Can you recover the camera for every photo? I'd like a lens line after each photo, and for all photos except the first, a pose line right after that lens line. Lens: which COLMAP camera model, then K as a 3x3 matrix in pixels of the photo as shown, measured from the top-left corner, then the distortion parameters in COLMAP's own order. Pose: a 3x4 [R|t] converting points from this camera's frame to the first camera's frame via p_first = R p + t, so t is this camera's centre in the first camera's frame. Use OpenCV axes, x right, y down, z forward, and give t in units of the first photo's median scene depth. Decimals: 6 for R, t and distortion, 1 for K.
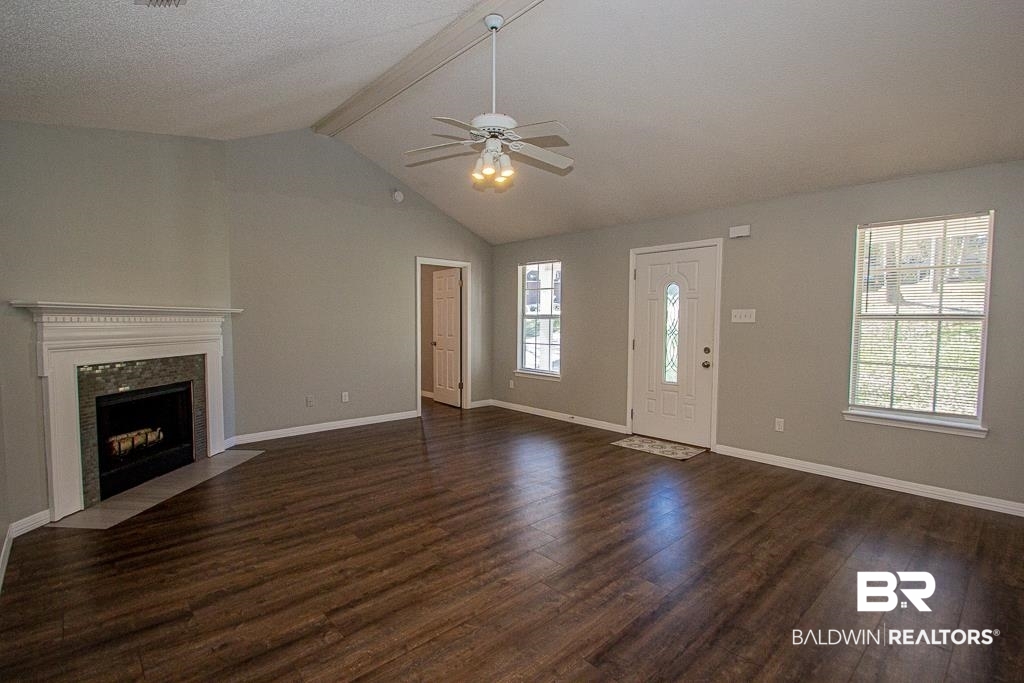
lens RADIAL K [[477.6, 0, 513.2], [0, 477.6, 345.4], [0, 0, 1]] dist [-0.004841, -0.001051]
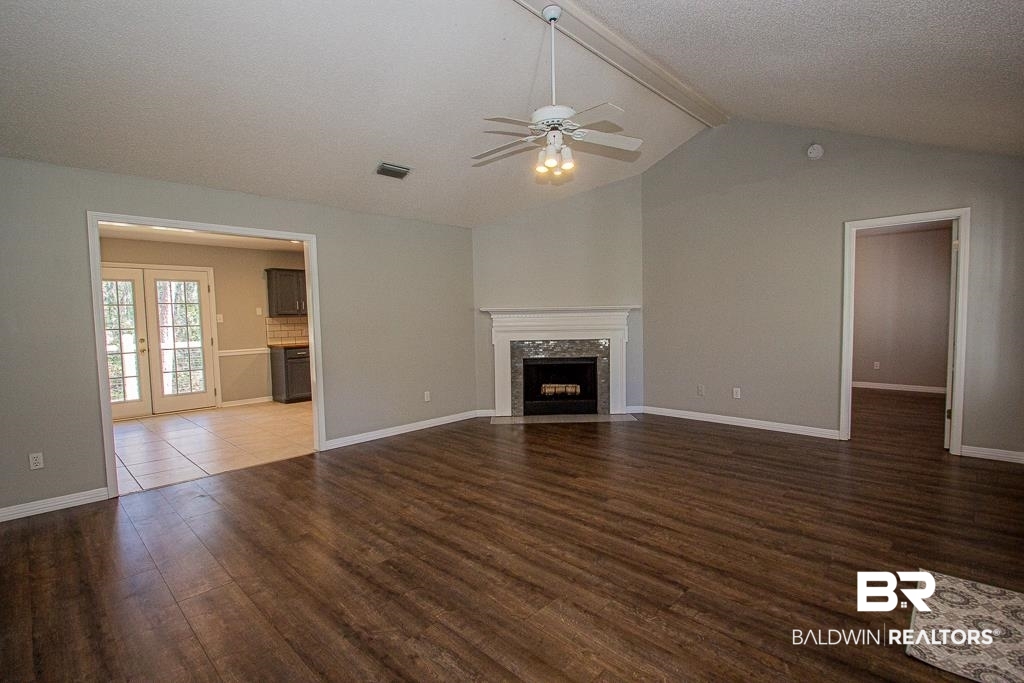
lens RADIAL K [[477.6, 0, 515.0], [0, 477.6, 344.7], [0, 0, 1]] dist [-0.004841, -0.001051]
pose [[0.056697, 0.050220, -0.997128, 0.887579], [-0.034119, 0.998248, 0.048337, -0.029936], [0.997808, 0.031280, 0.058311, 0.803232]]
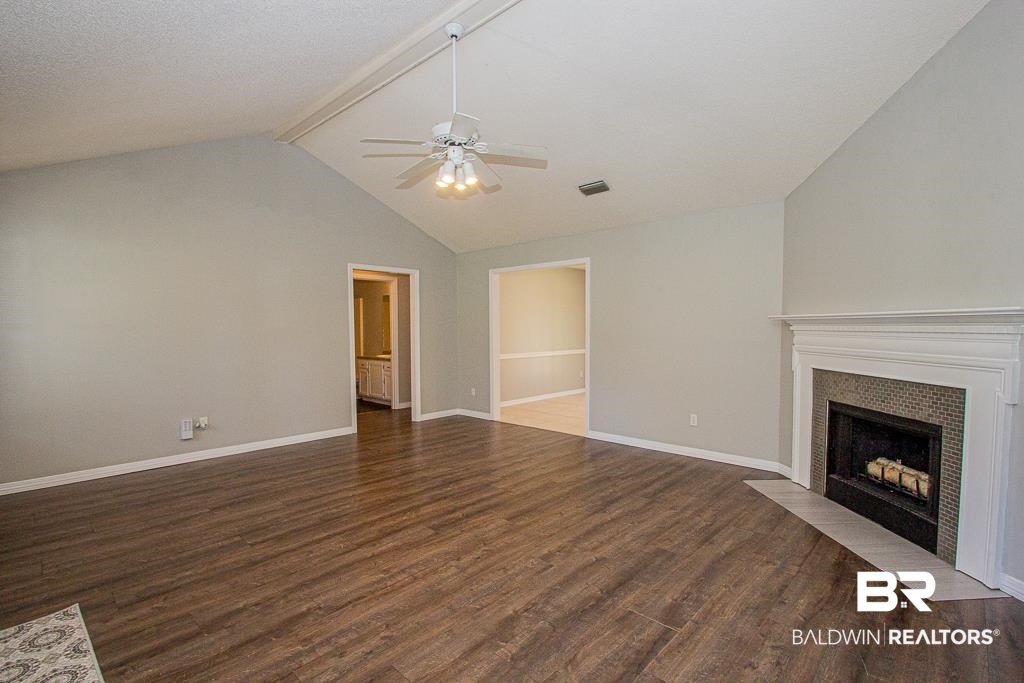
lens RADIAL K [[477.6, 0, 515.0], [0, 477.6, 342.9], [0, 0, 1]] dist [-0.004841, -0.001051]
pose [[-0.996890, 0.000137, -0.078805, -0.078646], [-0.006990, 0.995903, 0.090153, -0.105118], [0.078495, 0.090424, -0.992805, 1.870680]]
